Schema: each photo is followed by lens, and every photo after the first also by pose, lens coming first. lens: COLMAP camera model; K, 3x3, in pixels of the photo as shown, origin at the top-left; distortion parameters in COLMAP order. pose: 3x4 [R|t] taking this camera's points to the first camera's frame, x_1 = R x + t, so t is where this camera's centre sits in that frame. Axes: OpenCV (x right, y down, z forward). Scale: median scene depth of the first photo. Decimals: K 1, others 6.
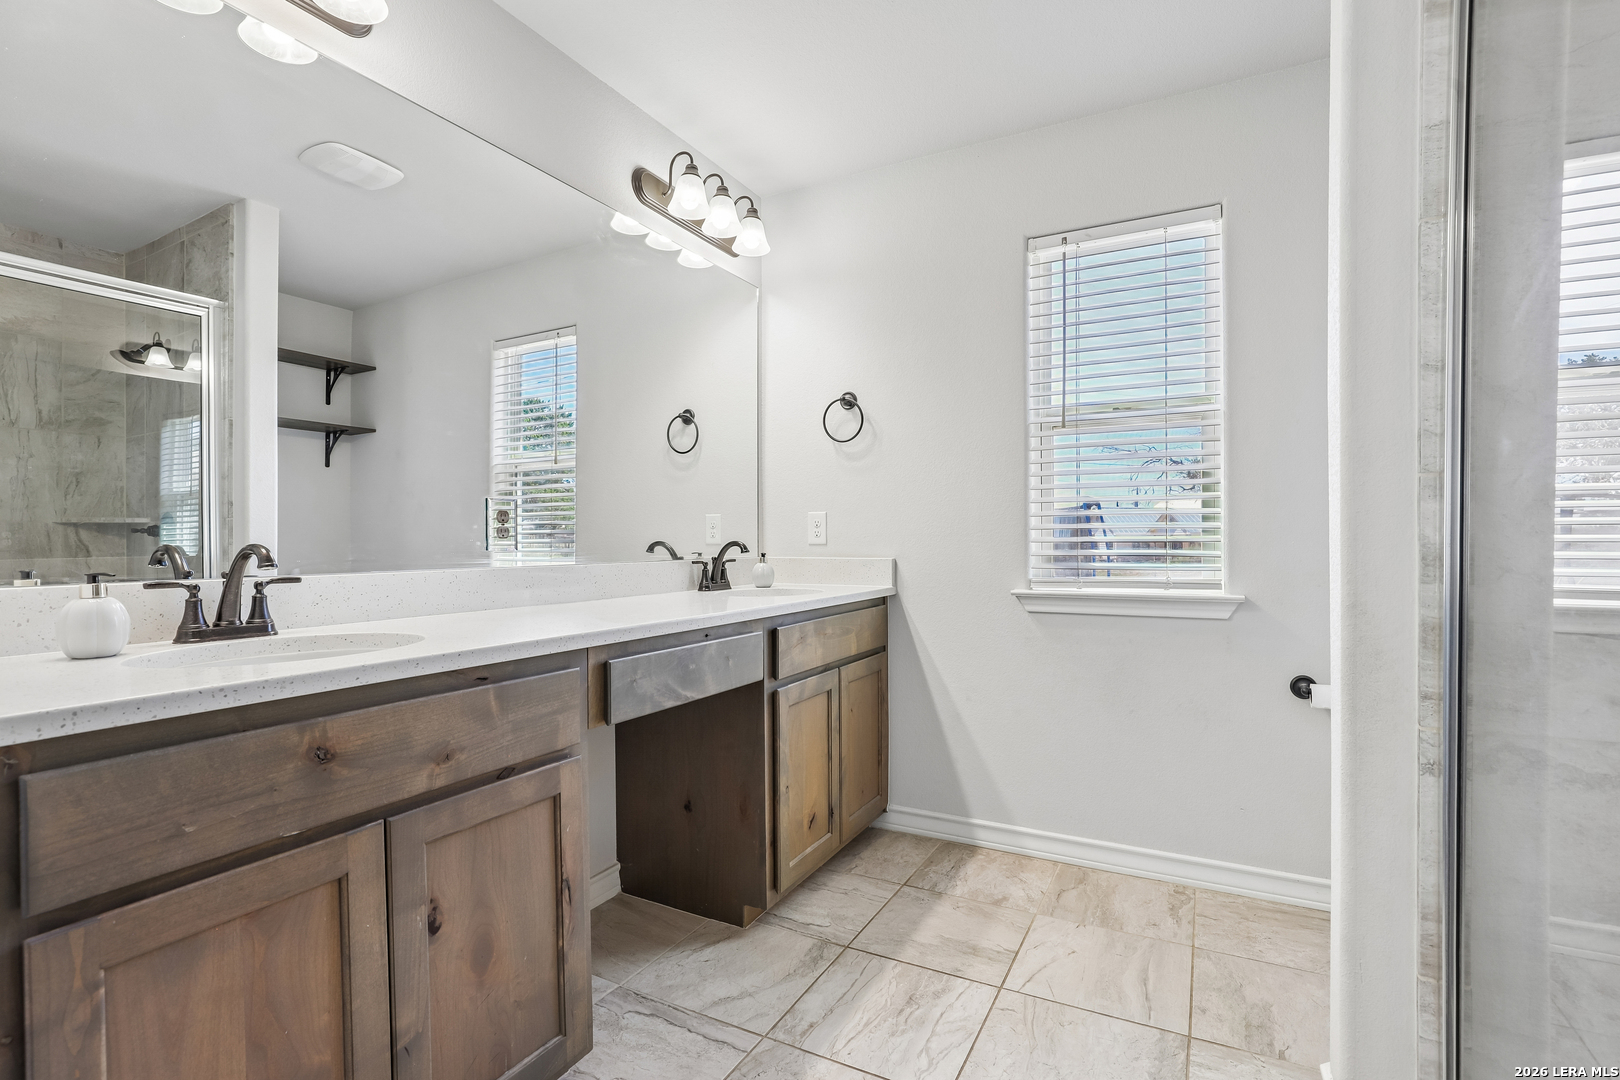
lens RADIAL K [[746.2, 0, 804.4], [0, 746.2, 541.0], [0, 0, 1]] dist [-0.028444, 0.002254]
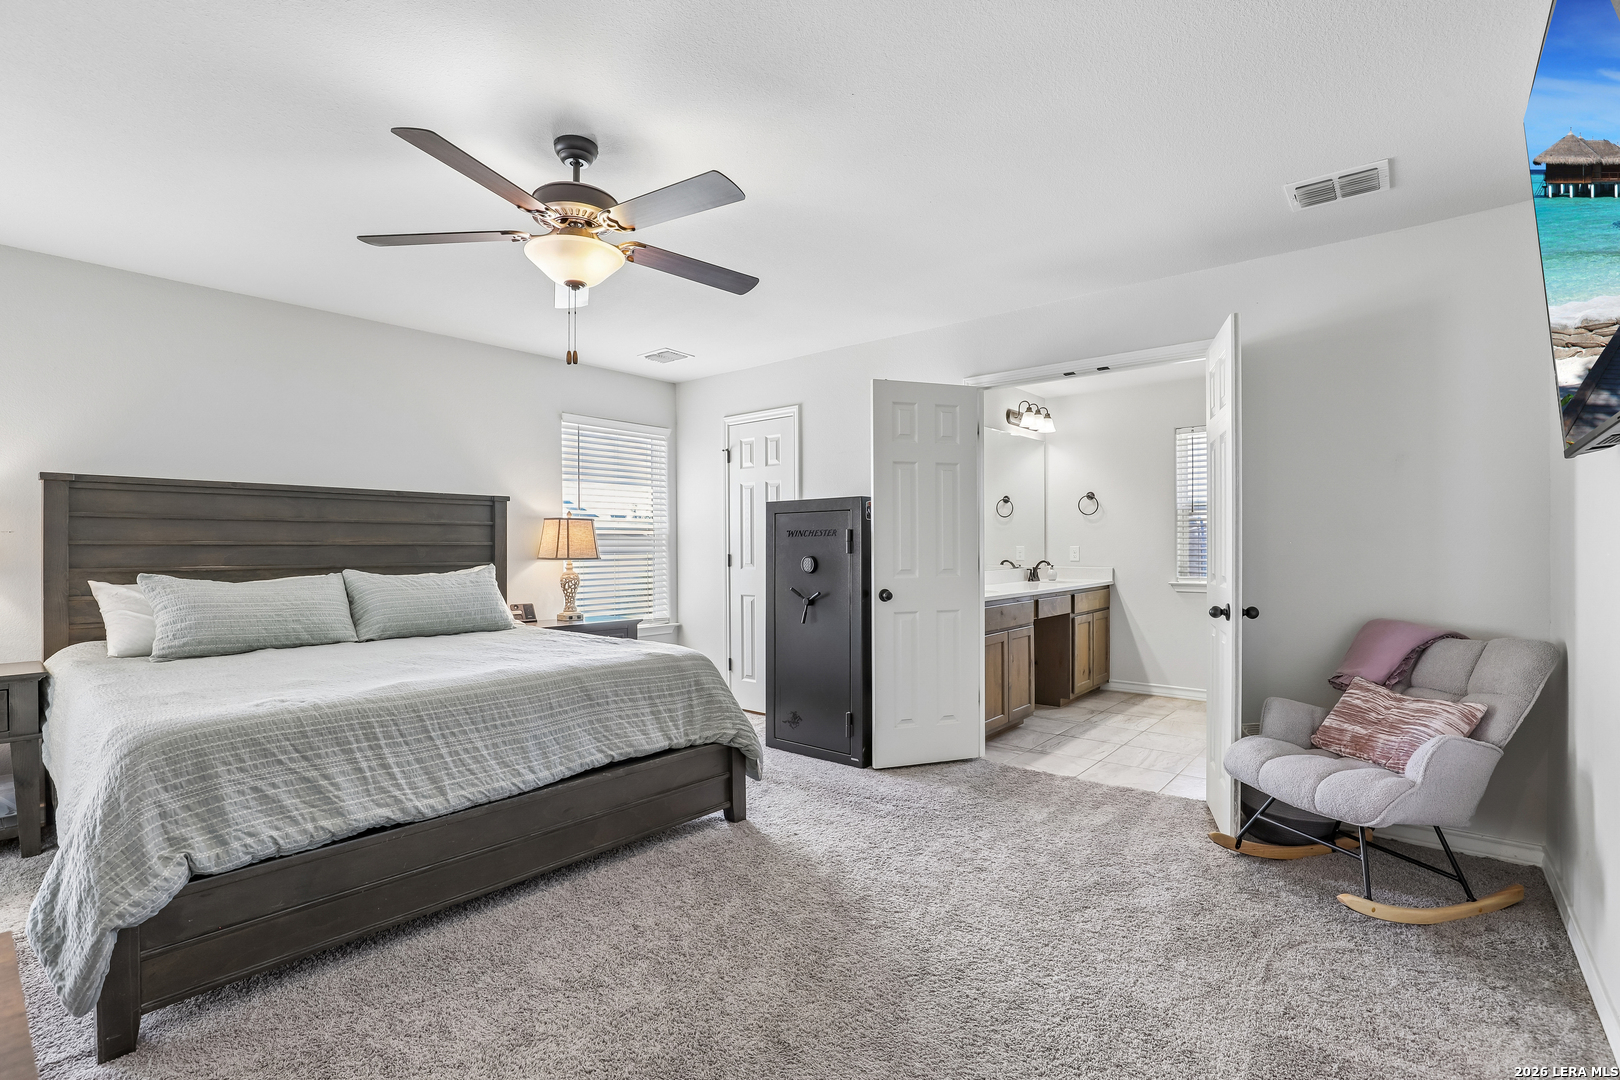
lens RADIAL K [[746.2, 0, 809.6], [0, 746.2, 540.1], [0, 0, 1]] dist [-0.028444, 0.002254]
pose [[0.982170, 0.001689, -0.187986, -0.358276], [-0.002285, 0.999993, -0.002951, -0.051655], [0.187980, 0.003328, 0.982167, -1.374342]]
